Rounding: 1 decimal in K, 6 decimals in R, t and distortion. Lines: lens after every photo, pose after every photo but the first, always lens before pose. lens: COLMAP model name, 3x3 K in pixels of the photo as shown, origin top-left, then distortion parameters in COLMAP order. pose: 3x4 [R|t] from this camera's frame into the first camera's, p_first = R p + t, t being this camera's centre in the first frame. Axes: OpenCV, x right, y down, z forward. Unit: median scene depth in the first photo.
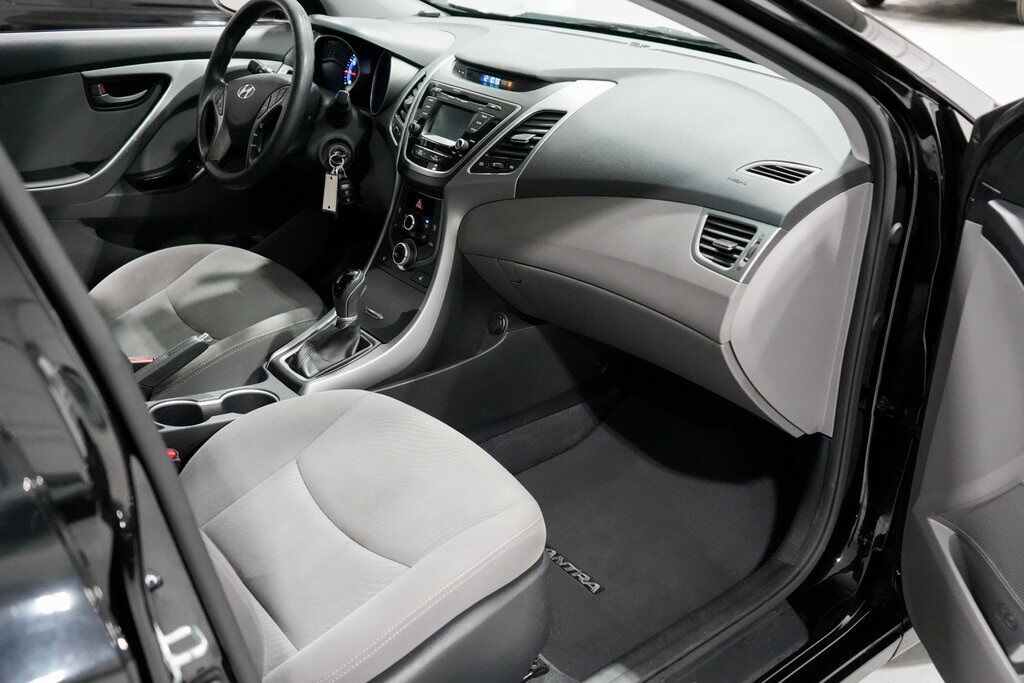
lens RADIAL K [[977.5, 0, 512.0], [0, 977.5, 341.5], [0, 0, 1]] dist [0.009071, 0.001641]
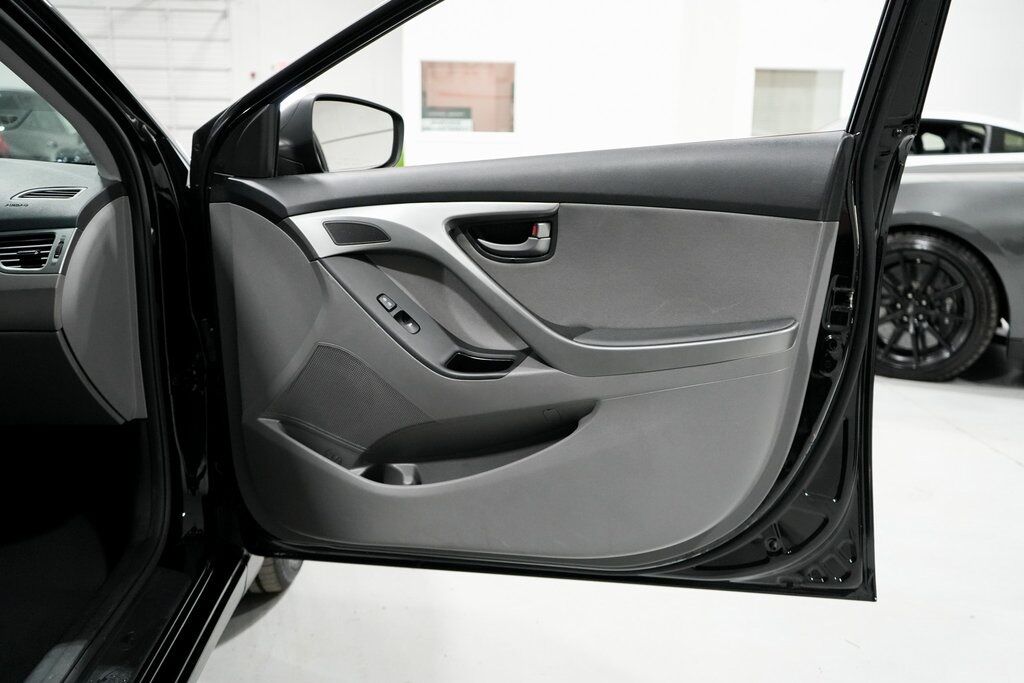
lens RADIAL K [[977.5, 0, 512.0], [0, 977.5, 341.5], [0, 0, 1]] dist [0.009071, 0.001641]
pose [[0.575067, -0.166667, 0.800949, -0.383272], [0.359114, 0.931091, -0.064090, 0.267451], [-0.735075, 0.324488, 0.595292, -0.064540]]
